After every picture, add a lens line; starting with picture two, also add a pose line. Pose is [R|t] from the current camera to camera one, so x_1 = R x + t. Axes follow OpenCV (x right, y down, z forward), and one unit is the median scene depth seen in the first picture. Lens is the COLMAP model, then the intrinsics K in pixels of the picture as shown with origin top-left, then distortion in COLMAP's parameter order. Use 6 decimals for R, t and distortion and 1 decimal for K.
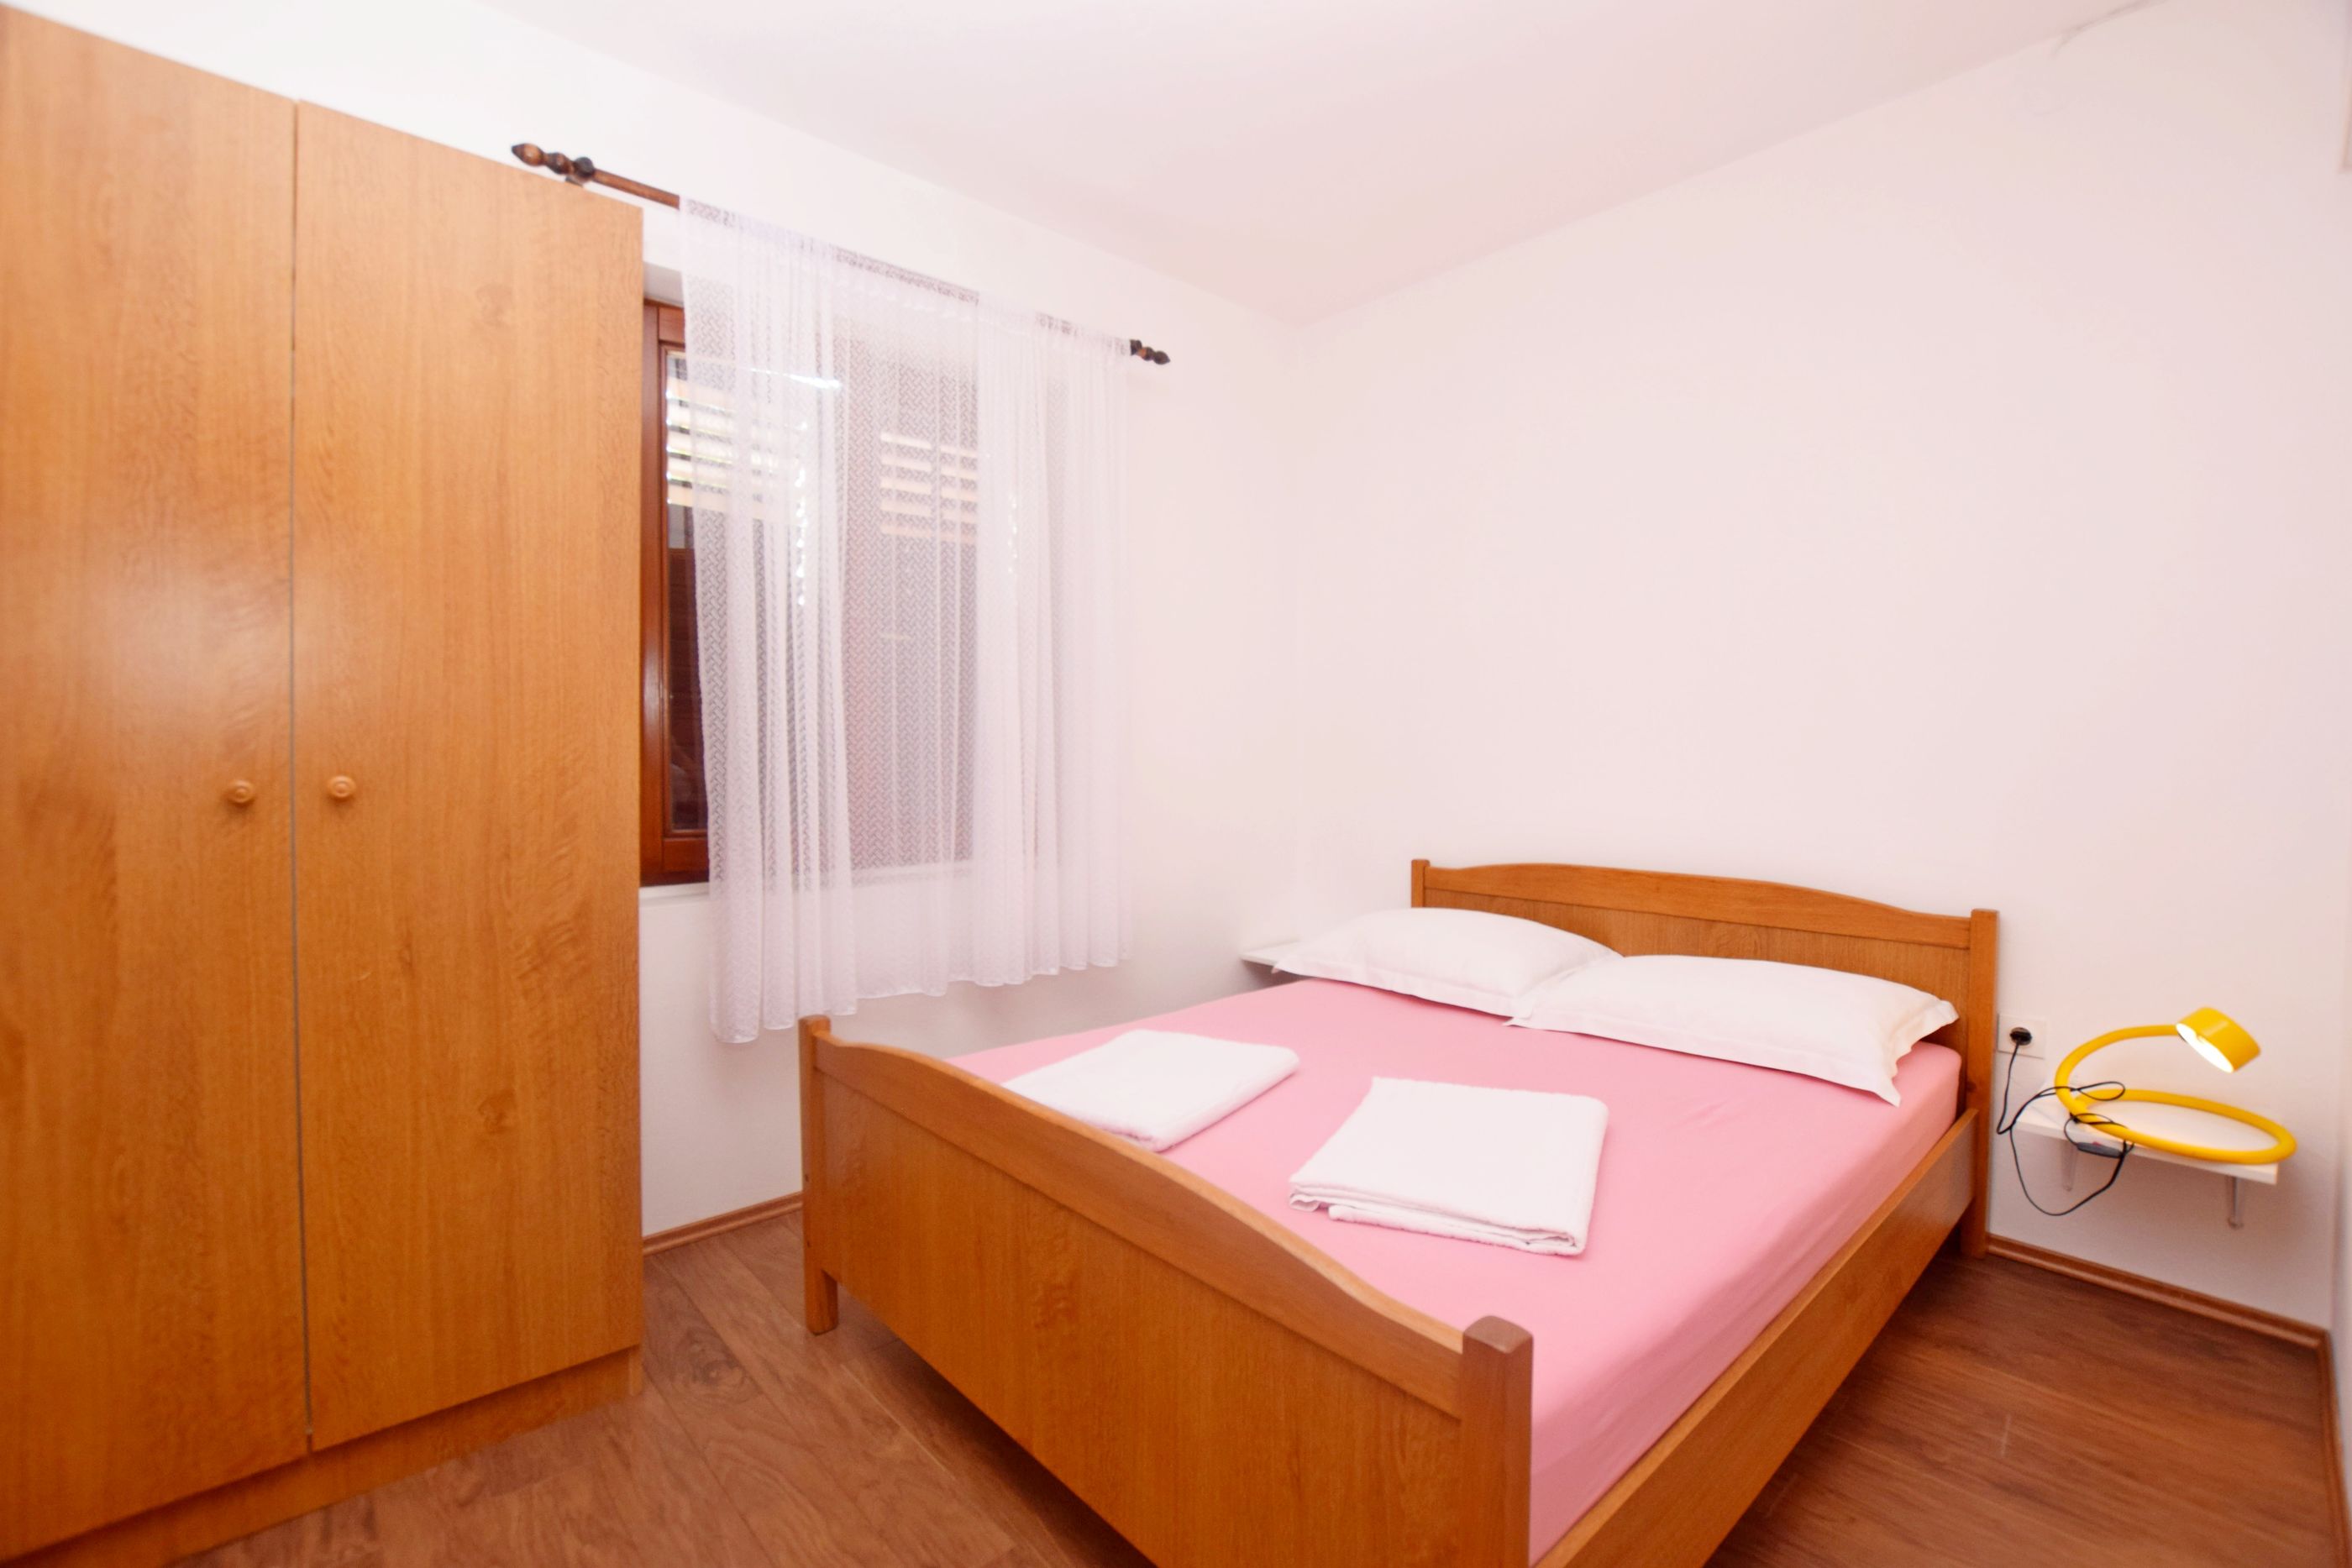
lens RADIAL K [[1046.2, 0, 1169.2], [0, 1046.2, 777.0], [0, 0, 1]] dist [-0.033679, 0.004902]
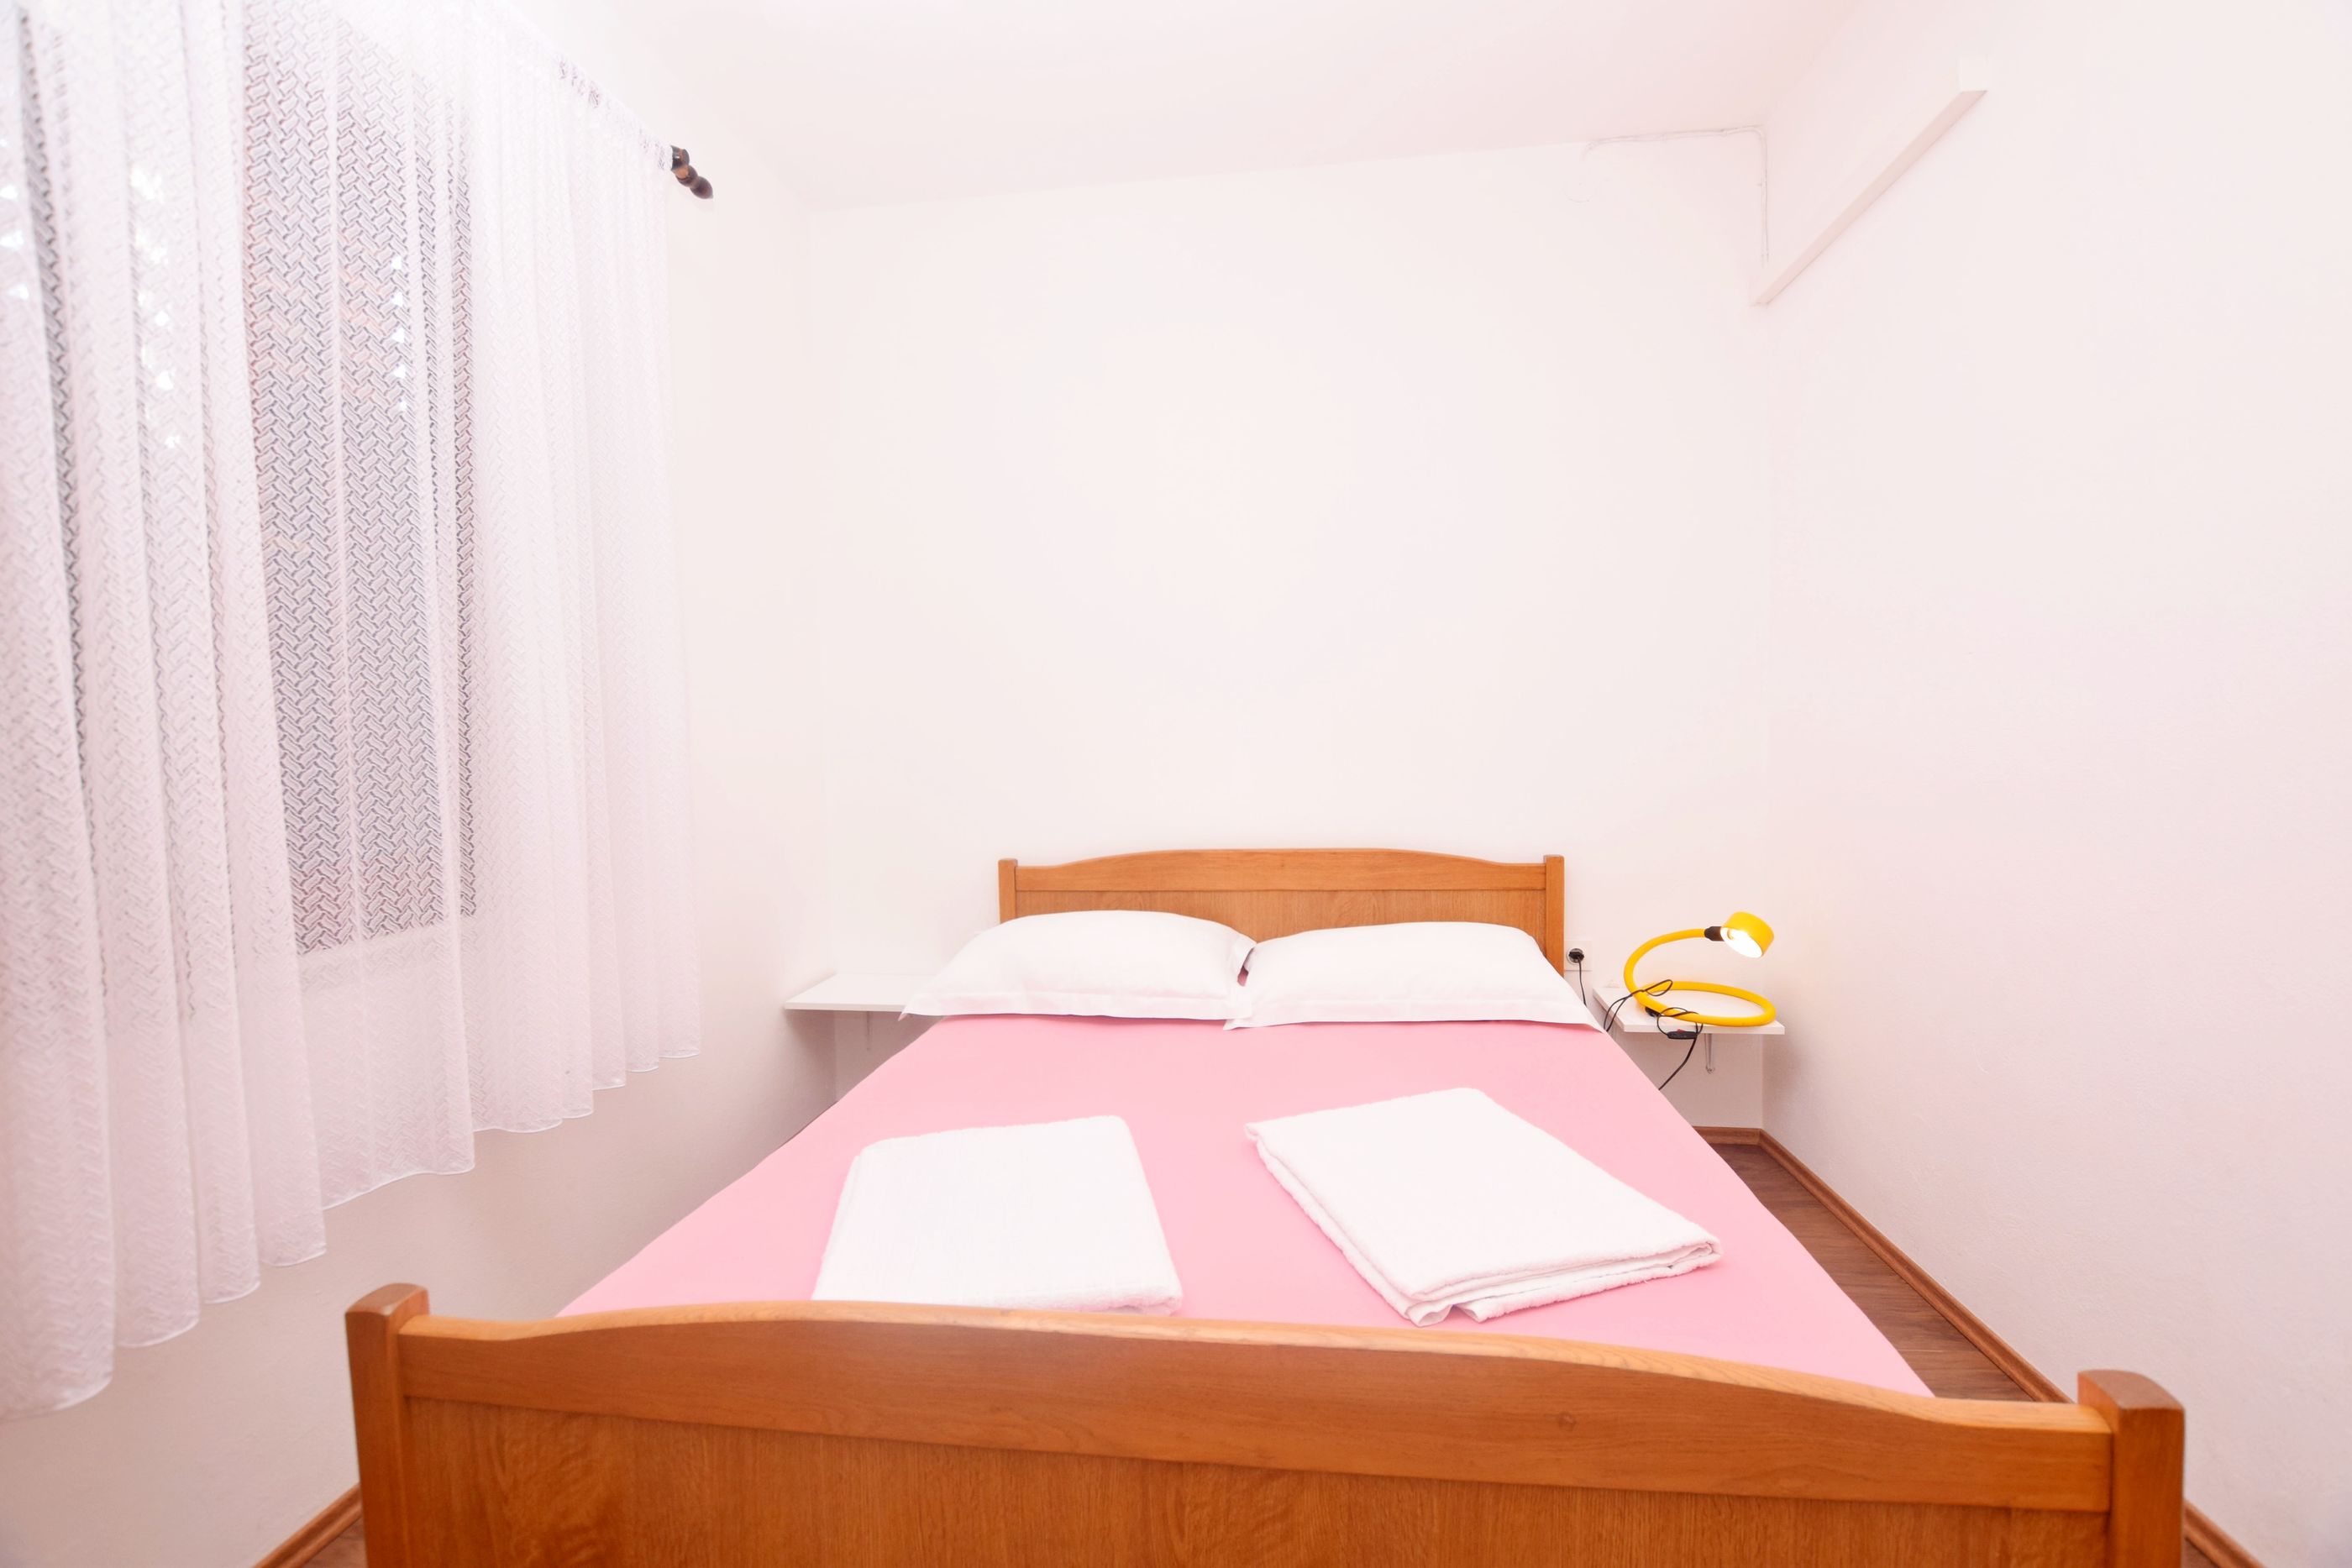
lens RADIAL K [[1049.6, 0, 1270.6], [0, 1049.6, 788.7], [0, 0, 1]] dist [-0.047723, 0.012328]
pose [[0.752644, -0.053329, 0.656265, -0.260372], [0.038122, 0.998572, 0.037425, -0.008420], [-0.657323, -0.003149, 0.753602, 0.290831]]
